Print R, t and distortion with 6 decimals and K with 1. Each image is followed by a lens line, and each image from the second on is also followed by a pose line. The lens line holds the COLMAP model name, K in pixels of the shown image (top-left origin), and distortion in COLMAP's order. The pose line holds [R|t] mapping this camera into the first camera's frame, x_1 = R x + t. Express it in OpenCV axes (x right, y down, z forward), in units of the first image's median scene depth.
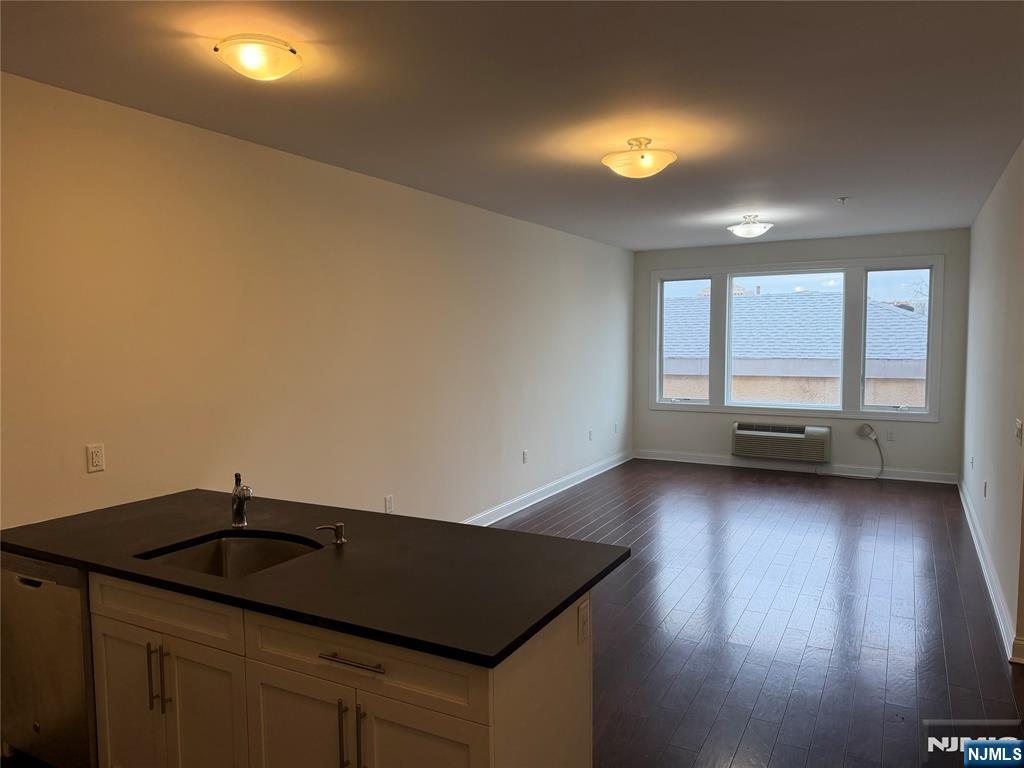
lens RADIAL K [[715.8, 0, 507.5], [0, 715.8, 380.9], [0, 0, 1]] dist [0.054794, -0.053776]
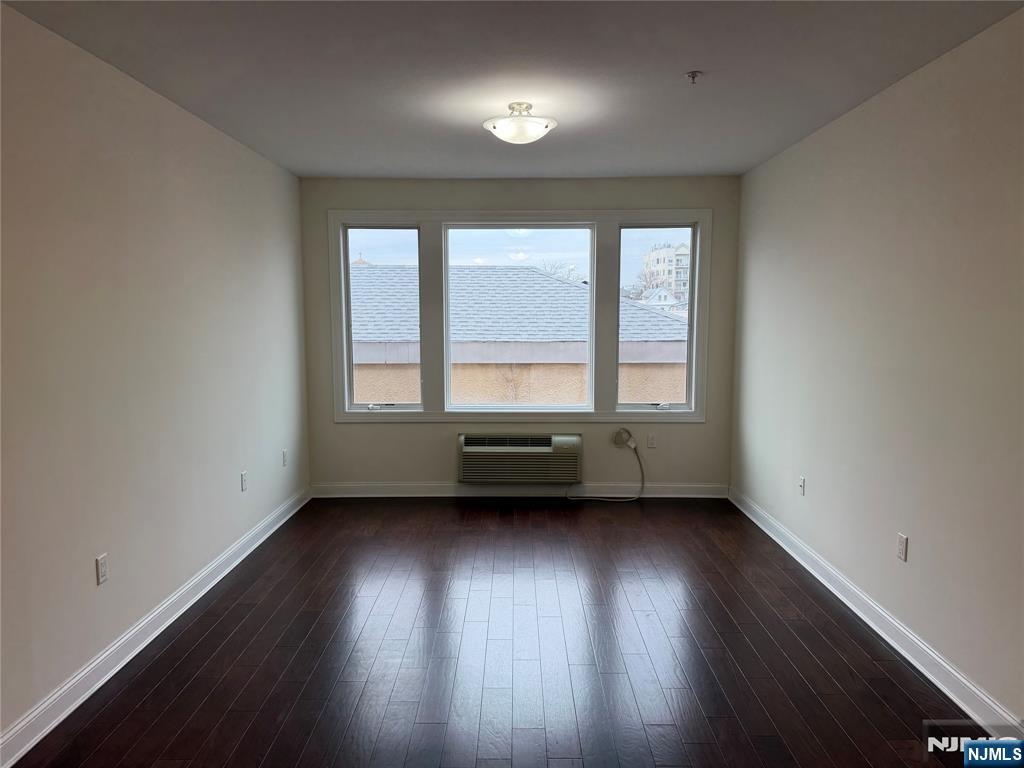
lens RADIAL K [[715.8, 0, 503.7], [0, 715.8, 376.2], [0, 0, 1]] dist [0.054794, -0.053776]
pose [[0.881842, -0.031469, 0.470493, 0.029509], [0.022106, 0.999433, 0.025413, -0.016735], [-0.471026, -0.012009, 0.882038, 0.380103]]
